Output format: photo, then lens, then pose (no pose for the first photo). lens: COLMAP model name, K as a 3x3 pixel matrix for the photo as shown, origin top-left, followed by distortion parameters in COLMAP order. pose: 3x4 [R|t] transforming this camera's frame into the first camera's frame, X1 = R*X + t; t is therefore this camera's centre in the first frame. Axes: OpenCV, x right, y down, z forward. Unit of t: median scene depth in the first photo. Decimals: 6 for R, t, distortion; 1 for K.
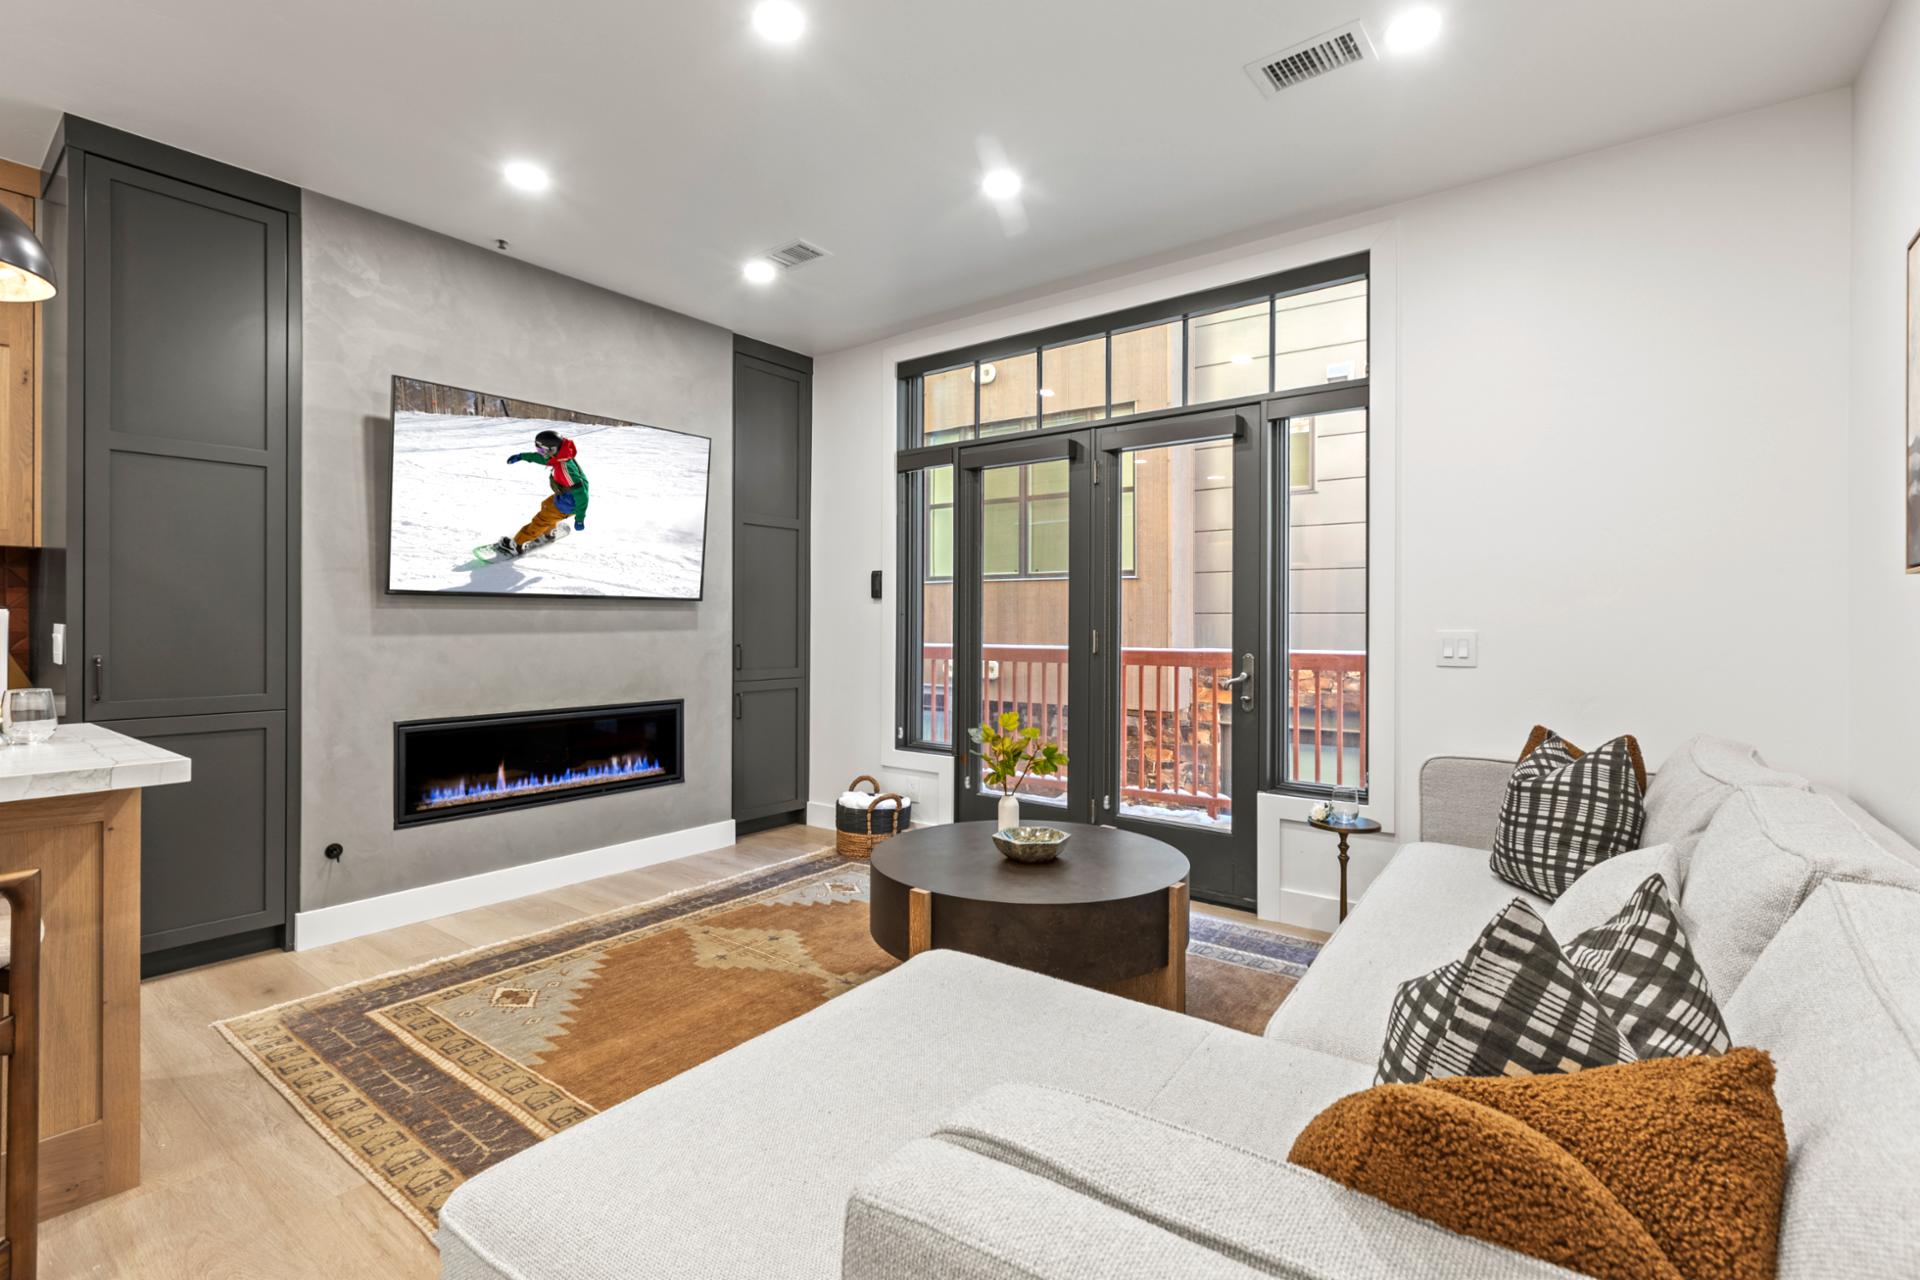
lens RADIAL K [[860.7, 0, 939.7], [0, 860.7, 639.9], [0, 0, 1]] dist [0.000175, 0.000227]
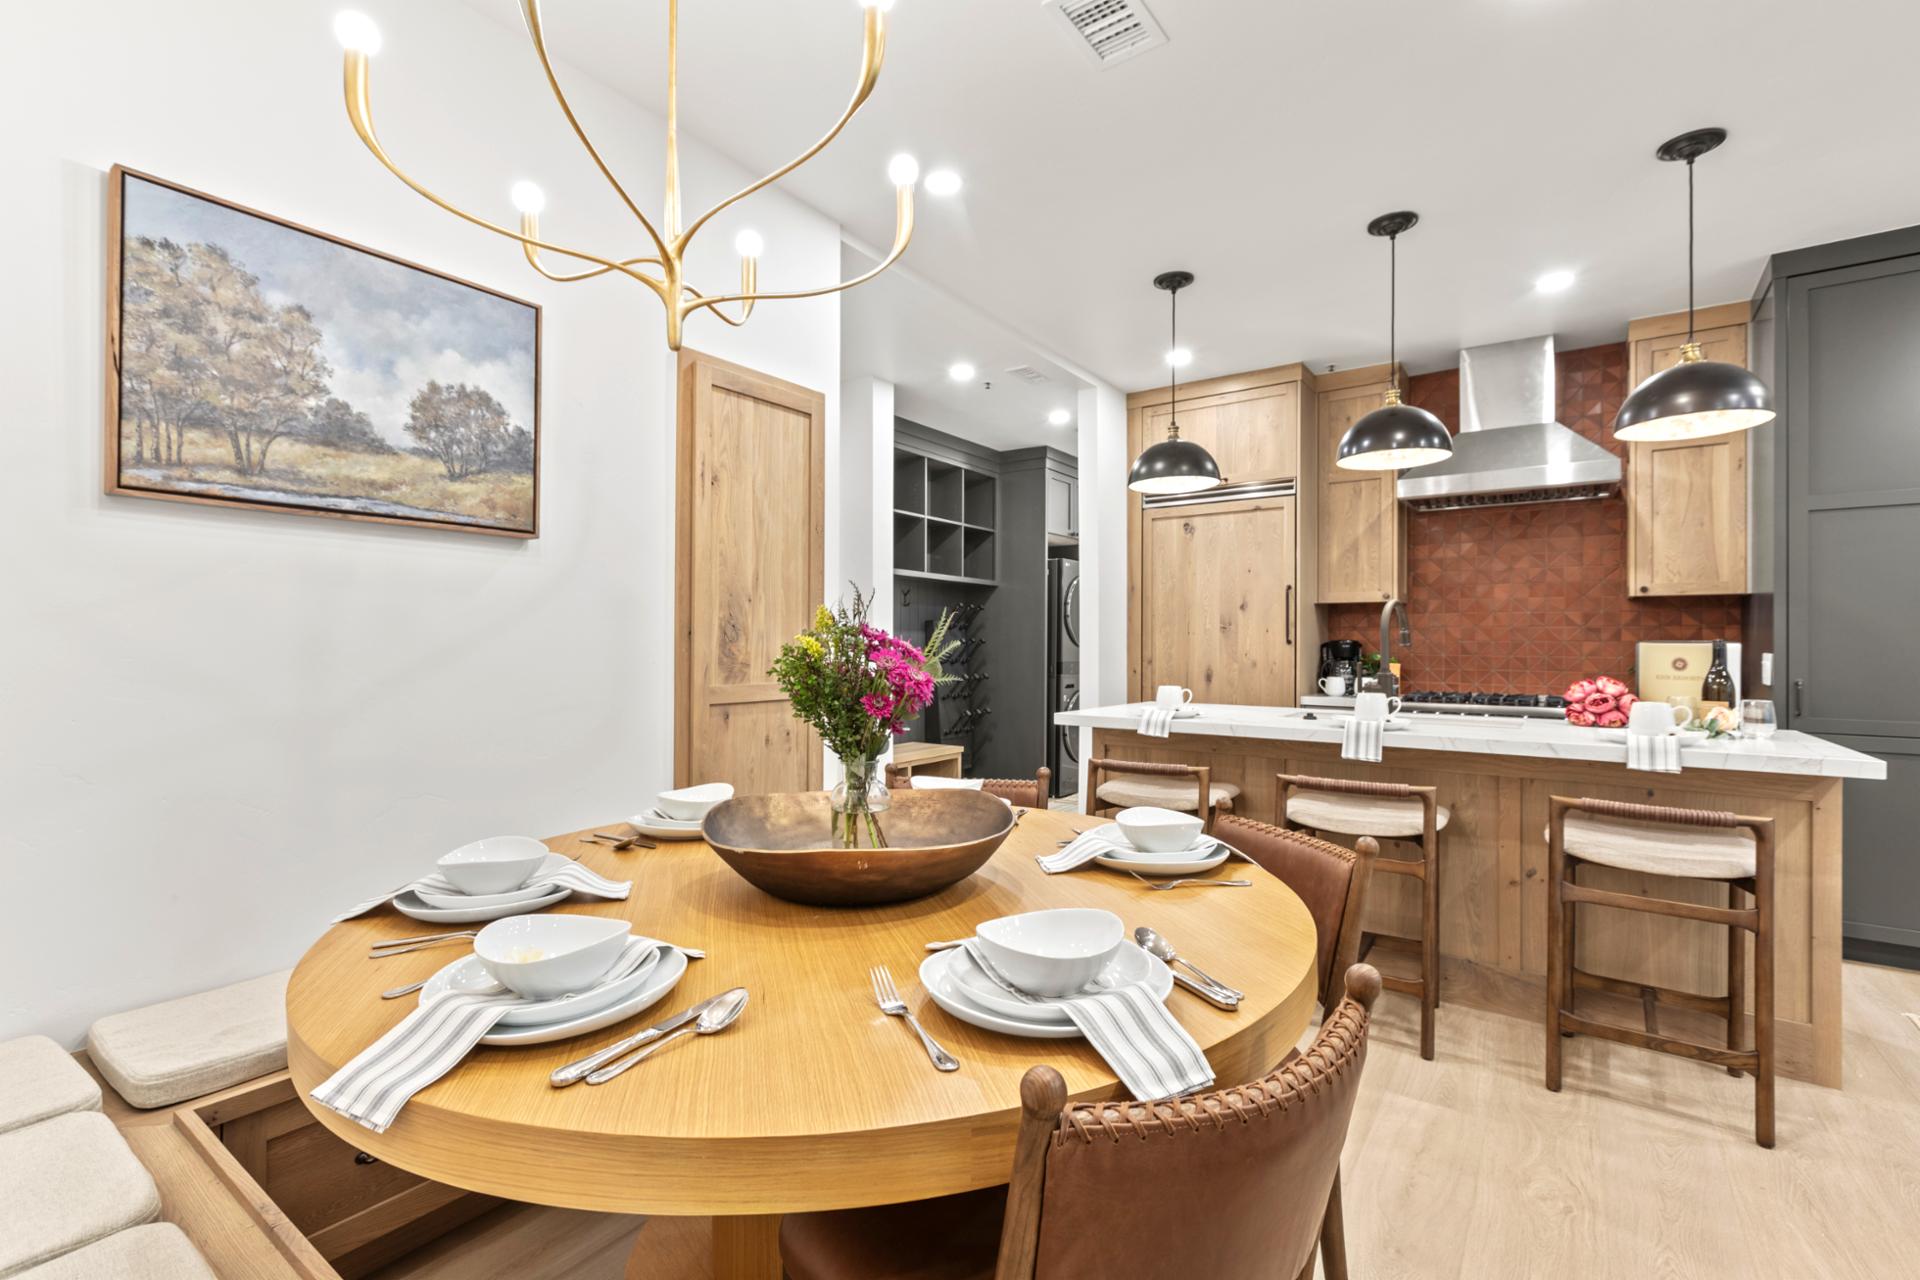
lens RADIAL K [[860.7, 0, 939.7], [0, 860.7, 639.9], [0, 0, 1]] dist [0.000175, 0.000227]
pose [[0.026197, -0.014971, -0.999545, 0.331719], [-0.014793, 0.999773, -0.015362, -0.001517], [0.999547, 0.015188, 0.025970, -0.390159]]
